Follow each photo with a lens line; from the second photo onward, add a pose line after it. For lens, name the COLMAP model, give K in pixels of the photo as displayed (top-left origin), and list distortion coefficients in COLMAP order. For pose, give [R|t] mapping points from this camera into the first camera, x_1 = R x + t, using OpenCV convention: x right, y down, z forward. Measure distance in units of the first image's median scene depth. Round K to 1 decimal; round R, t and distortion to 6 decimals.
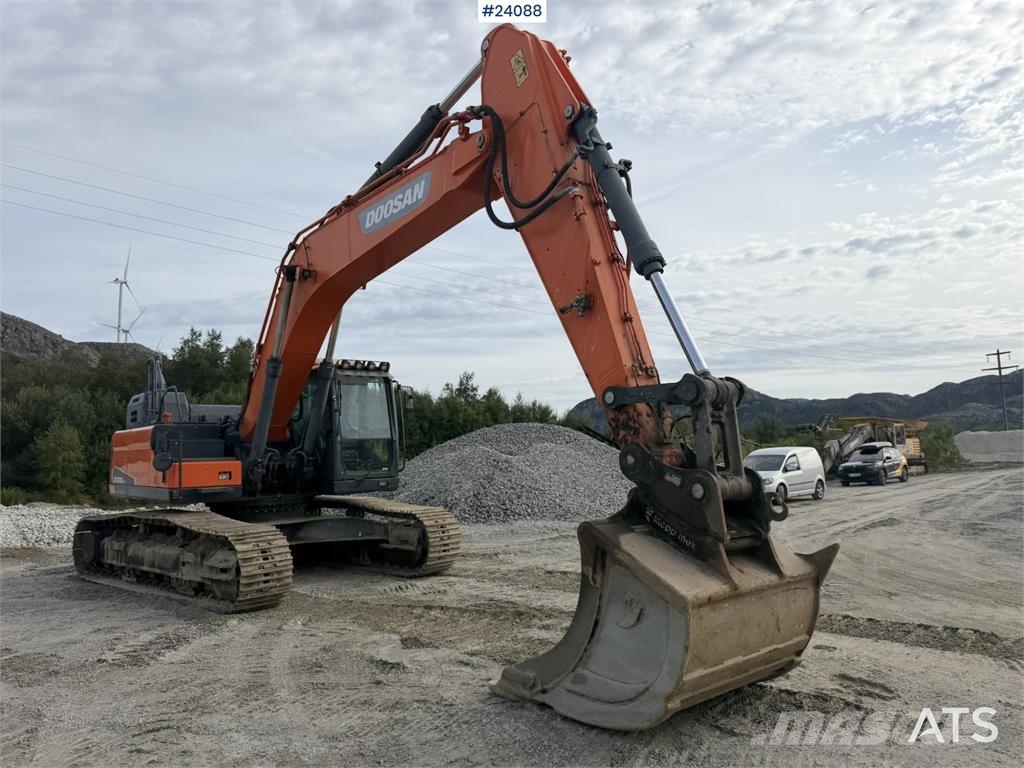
lens RADIAL K [[716.6, 0, 521.1], [0, 716.6, 376.4], [0, 0, 1]] dist [0.058710, -0.075923]
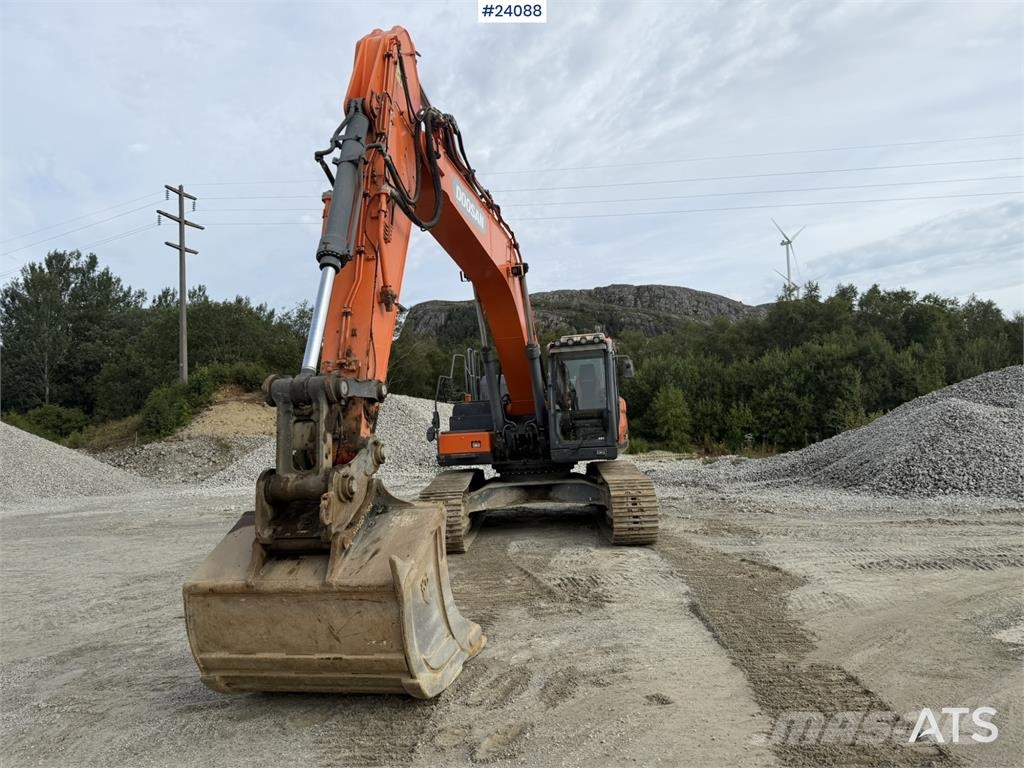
lens RADIAL K [[712.5, 0, 516.2], [0, 712.5, 386.4], [0, 0, 1]] dist [0.120417, -0.198706]
pose [[0.628506, -0.052867, -0.776006, 0.552280], [0.119085, 0.992465, 0.028836, 0.010441], [0.768635, -0.110535, 0.630066, 0.273472]]
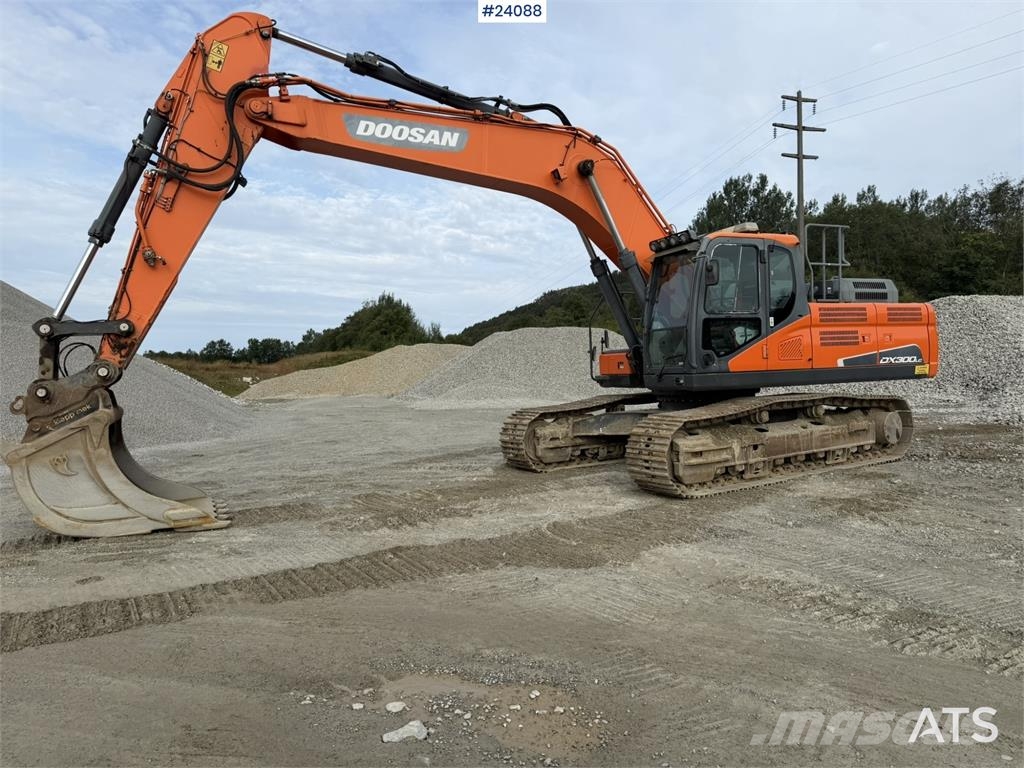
lens RADIAL K [[709.8, 0, 511.0], [0, 709.8, 384.2], [0, 0, 1]] dist [0.122572, -0.191590]
pose [[-0.280917, 0.057363, -0.958016, 0.679074], [0.142084, 0.989698, 0.017597, 0.113940], [0.949156, -0.131176, -0.286173, 1.080025]]
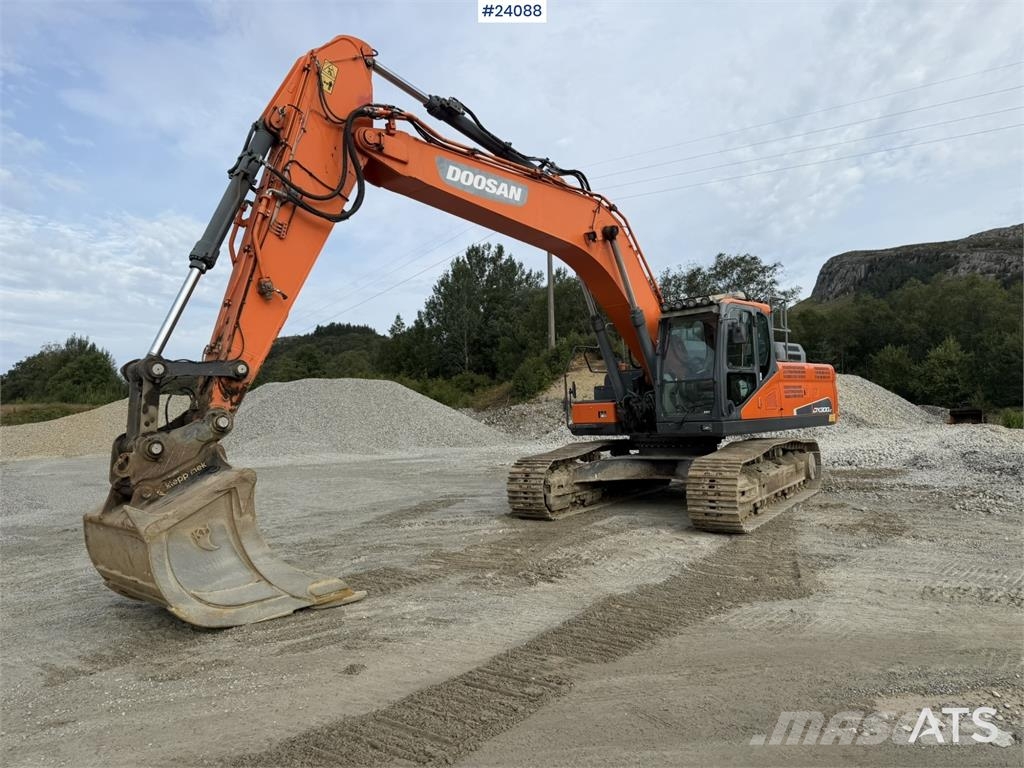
lens RADIAL K [[711.4, 0, 514.9], [0, 711.4, 377.5], [0, 0, 1]] dist [0.094010, -0.129476]
pose [[0.117380, -0.024910, -0.992775, 0.722078], [0.138749, 0.990292, -0.008443, 0.060086], [0.983347, -0.136755, 0.119697, 0.672145]]
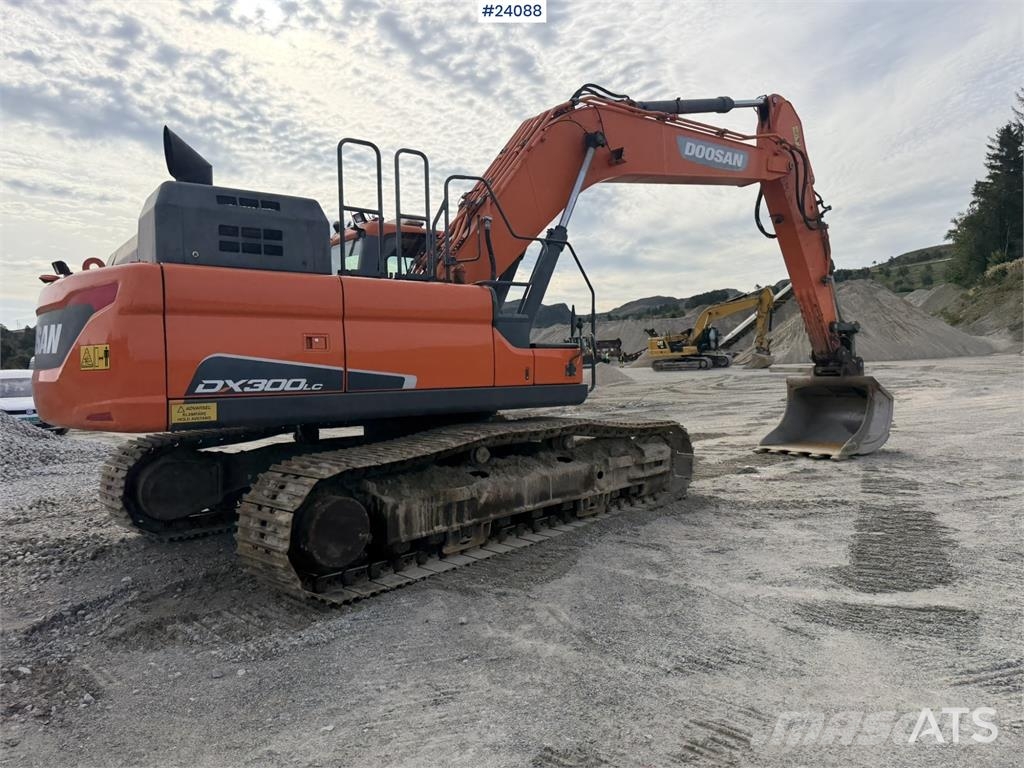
lens RADIAL K [[709.8, 0, 515.6], [0, 709.8, 383.3], [0, 0, 1]] dist [0.078624, -0.117324]
pose [[0.042821, -0.008370, 0.999048, -1.089057], [-0.092330, 0.995653, 0.012298, 0.137218], [-0.994807, -0.092769, 0.041862, 0.932255]]
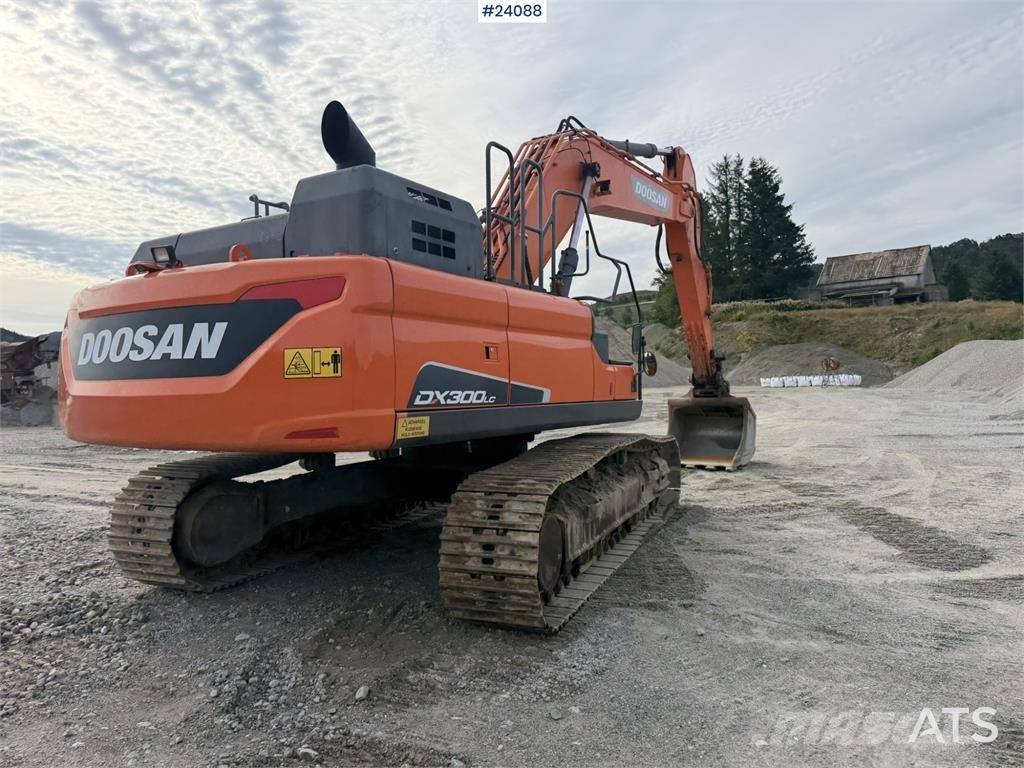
lens RADIAL K [[712.7, 0, 516.0], [0, 712.7, 374.0], [0, 0, 1]] dist [0.107532, -0.150056]
pose [[-0.314821, 0.042407, 0.948203, -1.045890], [-0.083119, 0.993932, -0.072049, 0.174240], [-0.945505, -0.101496, -0.309386, 1.222410]]
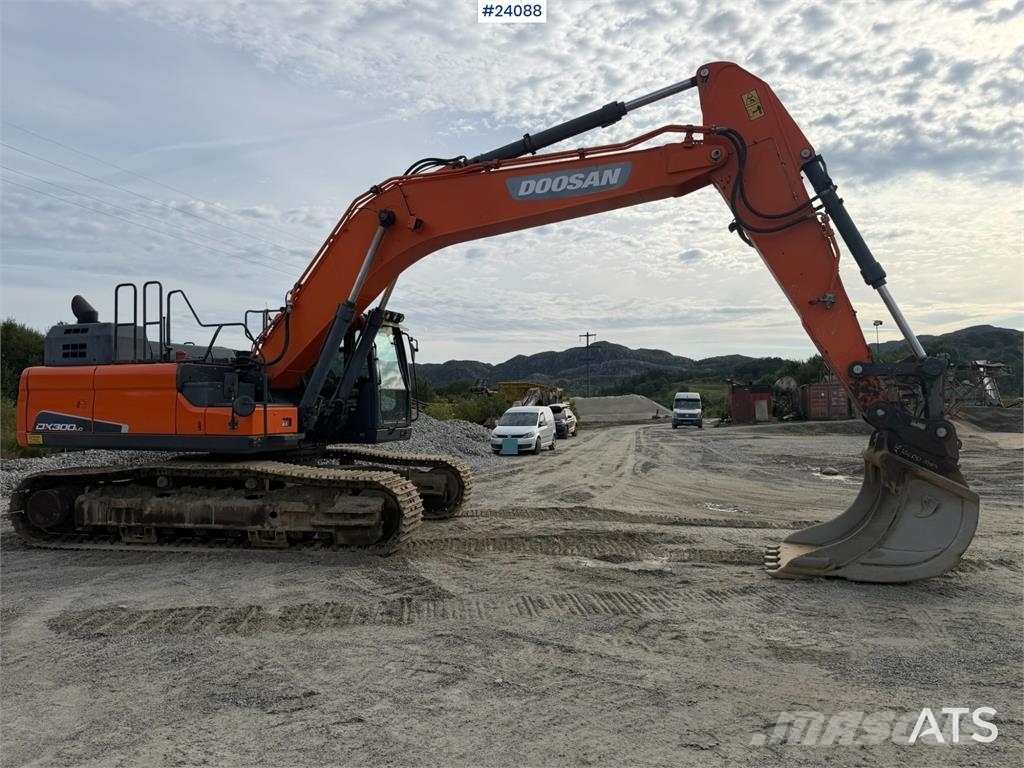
lens RADIAL K [[709.8, 0, 515.6], [0, 709.8, 383.3], [0, 0, 1]] dist [0.078624, -0.117324]
pose [[0.859964, 0.039256, 0.508843, -0.589024], [-0.073253, 0.996208, 0.046946, 0.019687], [-0.505070, -0.077646, 0.859578, 0.050096]]
